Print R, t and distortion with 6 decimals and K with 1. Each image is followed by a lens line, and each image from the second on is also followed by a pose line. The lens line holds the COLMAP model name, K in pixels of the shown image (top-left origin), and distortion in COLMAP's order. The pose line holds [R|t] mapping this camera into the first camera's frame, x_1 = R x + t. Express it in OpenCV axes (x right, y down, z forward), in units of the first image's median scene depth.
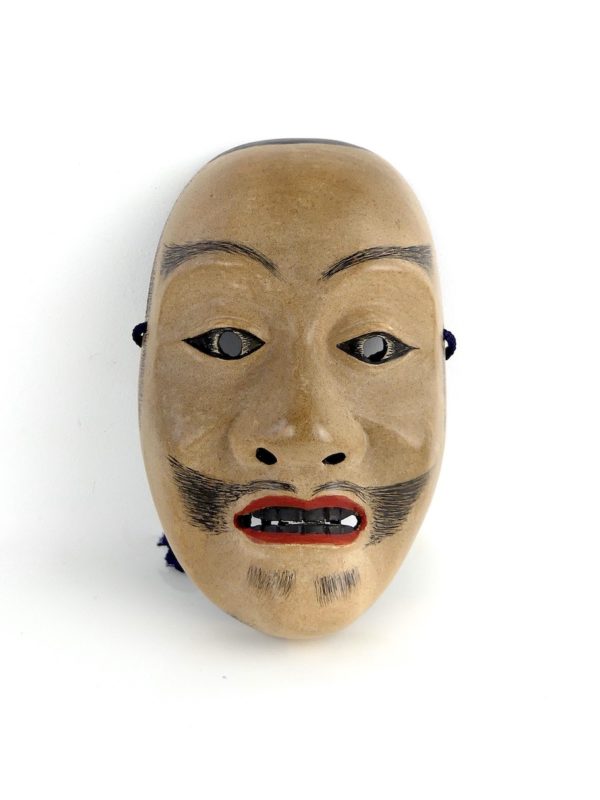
lens RADIAL K [[912.2, 0, 288.3], [0, 912.2, 420.5], [0, 0, 1]] dist [-0.022348, 0.000000]
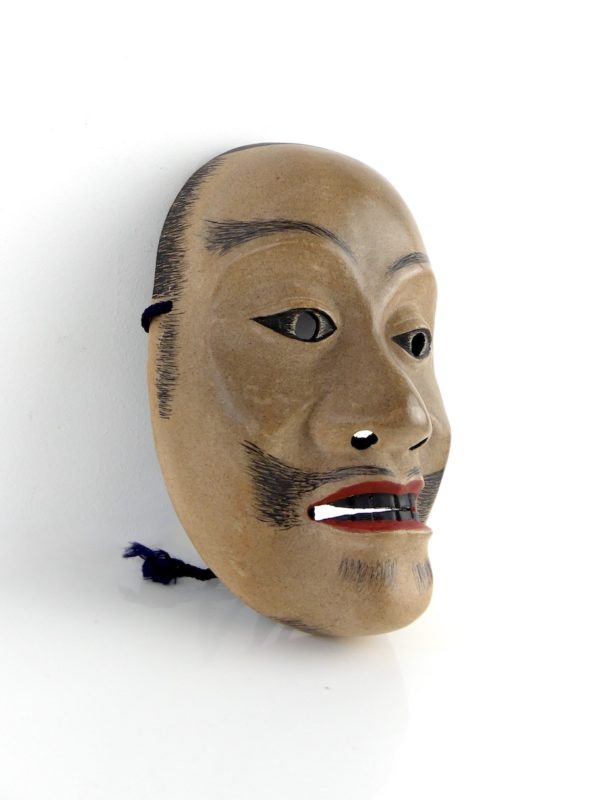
lens RADIAL K [[743.8, 0, 294.6], [0, 743.8, 355.5], [0, 0, 1]] dist [-0.022756, -0.010597]
pose [[0.848898, 0.078221, 0.522737, -0.486324], [0.004638, 0.987849, -0.155350, 0.069711], [-0.528537, 0.134301, 0.838220, 0.350596]]
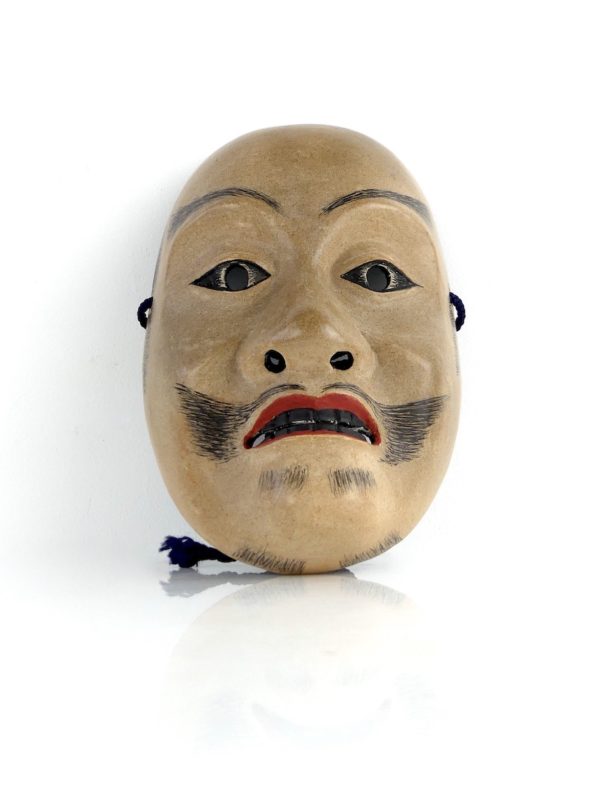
lens RADIAL K [[1238.0, 0, 303.9], [0, 1238.0, 344.0], [0, 0, 1]] dist [-0.049930, 0.000000]
pose [[0.999203, -0.039743, 0.003770, 0.003617], [0.038035, 0.919036, -0.392334, 0.536154], [0.012128, 0.392165, 0.919815, -0.252695]]
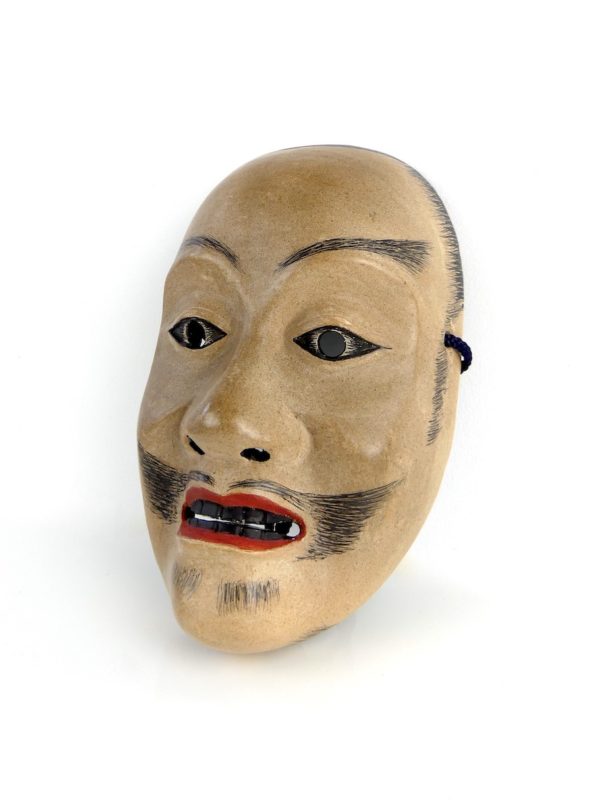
lens RADIAL K [[743.8, 0, 274.6], [0, 743.8, 331.6], [0, 0, 1]] dist [-0.022756, -0.010597]
pose [[0.897647, 0.027780, -0.439839, 0.381142], [-0.103928, 0.983208, -0.150003, 0.029141], [0.428286, 0.180361, 0.885461, 0.300809]]
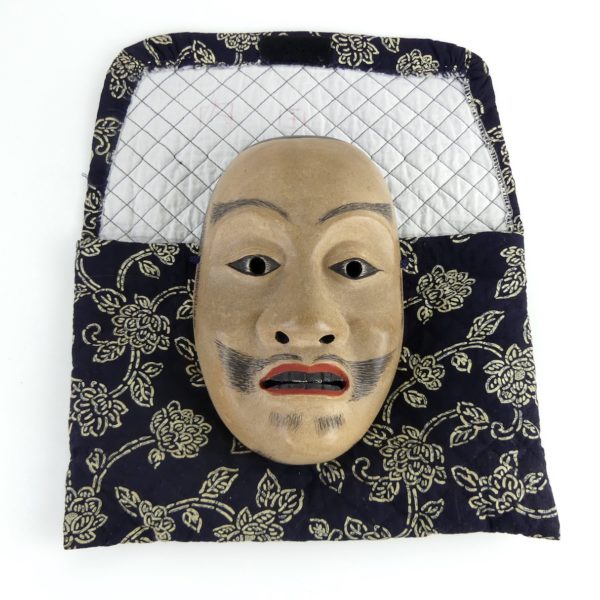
lens RADIAL K [[747.9, 0, 272.2], [0, 747.9, 310.4], [0, 0, 1]] dist [-0.001169, 0.000000]
pose [[0.999828, 0.000314, -0.018548, -0.016786], [-0.002247, 0.994541, -0.104319, 0.118787], [0.018414, 0.104343, 0.994371, -0.223461]]
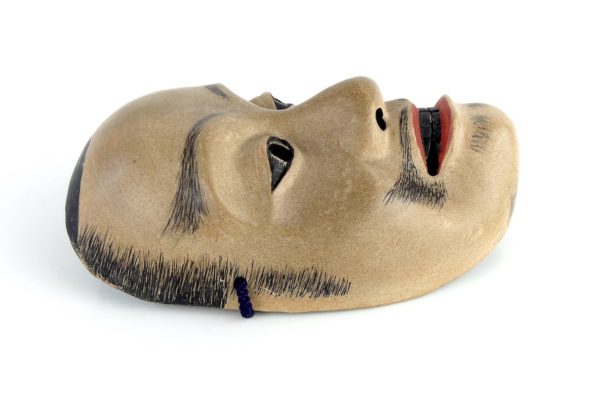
lens RADIAL K [[753.3, 0, 319.6], [0, 753.3, 213.4], [0, 0, 1]] dist [-0.008565, 0.000000]
pose [[-0.055440, -0.545363, 0.836365, -0.869556], [0.984299, 0.110735, 0.137452, -0.153795], [-0.167576, 0.830853, 0.530661, 0.571142]]
